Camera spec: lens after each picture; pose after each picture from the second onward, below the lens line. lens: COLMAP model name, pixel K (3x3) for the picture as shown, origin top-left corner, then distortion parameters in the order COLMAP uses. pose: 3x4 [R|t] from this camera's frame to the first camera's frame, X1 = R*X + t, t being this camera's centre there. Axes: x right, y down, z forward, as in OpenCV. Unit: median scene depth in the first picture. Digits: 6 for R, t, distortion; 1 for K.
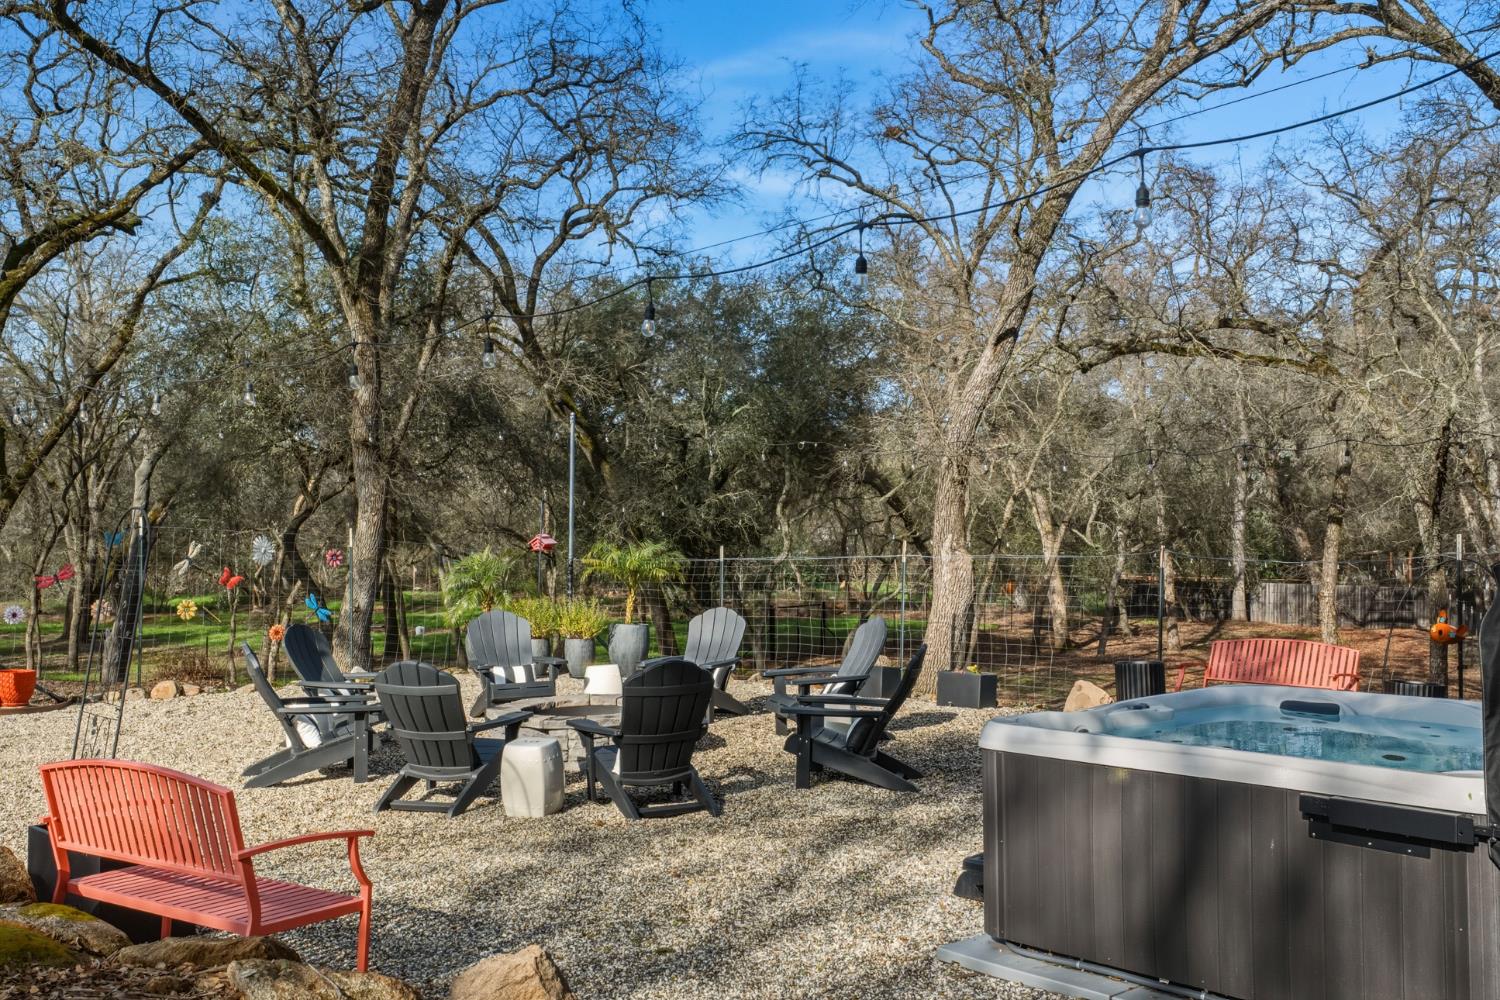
lens RADIAL K [[1471.6, 0, 745.2], [0, 1471.6, 508.1], [0, 0, 1]] dist [0.008785, 0.000000]
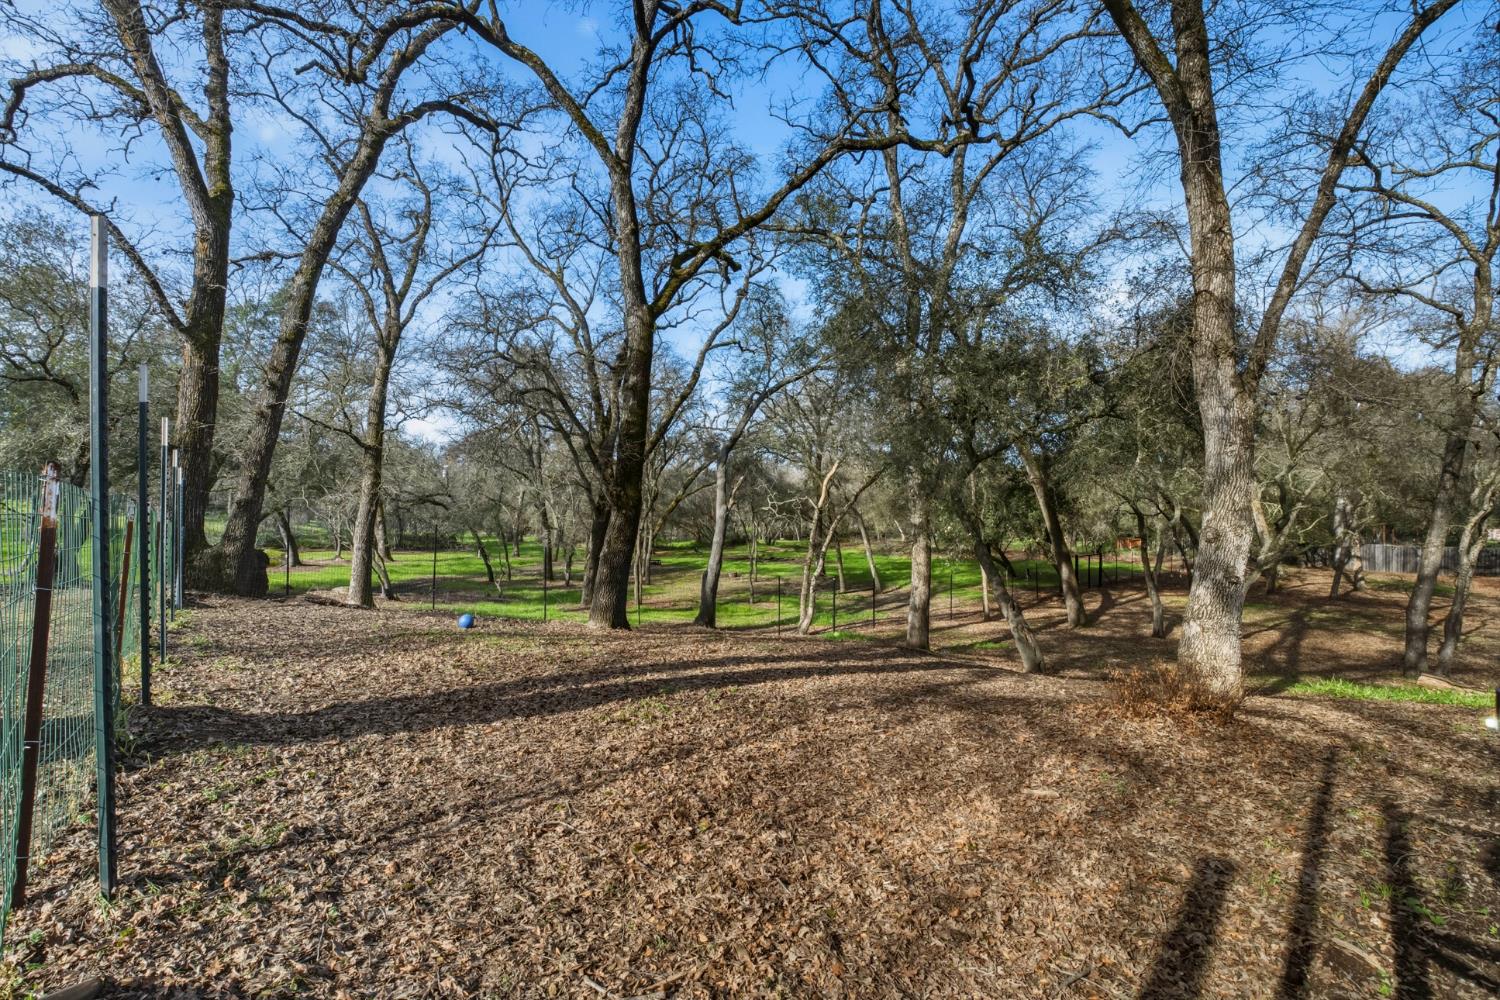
lens RADIAL K [[652.4, 0, 749.8], [0, 652.4, 508.6], [0, 0, 1]] dist [-0.005000, 0.001075]
pose [[0.979566, 0.005488, -0.201049, -0.248005], [-0.005019, 0.999983, 0.002838, 0.022441], [0.201062, -0.001771, 0.979577, 0.368414]]
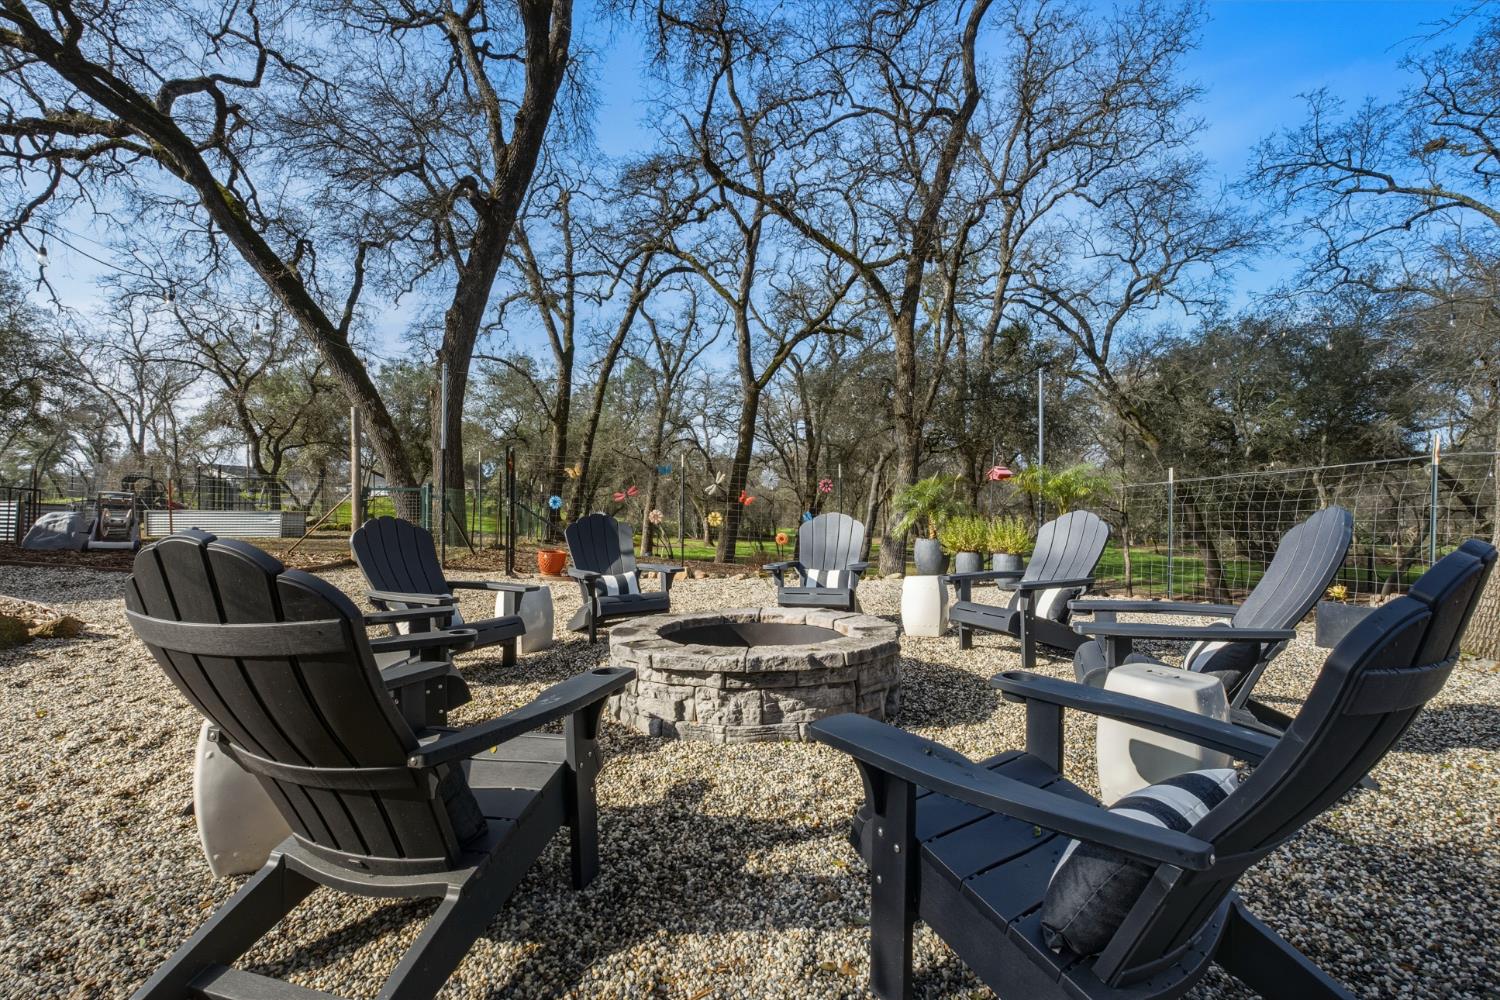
lens RADIAL K [[652.4, 0, 752.2], [0, 652.4, 502.5], [0, 0, 1]] dist [-0.005000, 0.001075]
pose [[0.752696, -0.003048, -0.658362, 0.029657], [0.002904, 0.999995, -0.001309, 0.024296], [0.658362, -0.000927, 0.752701, 0.245773]]
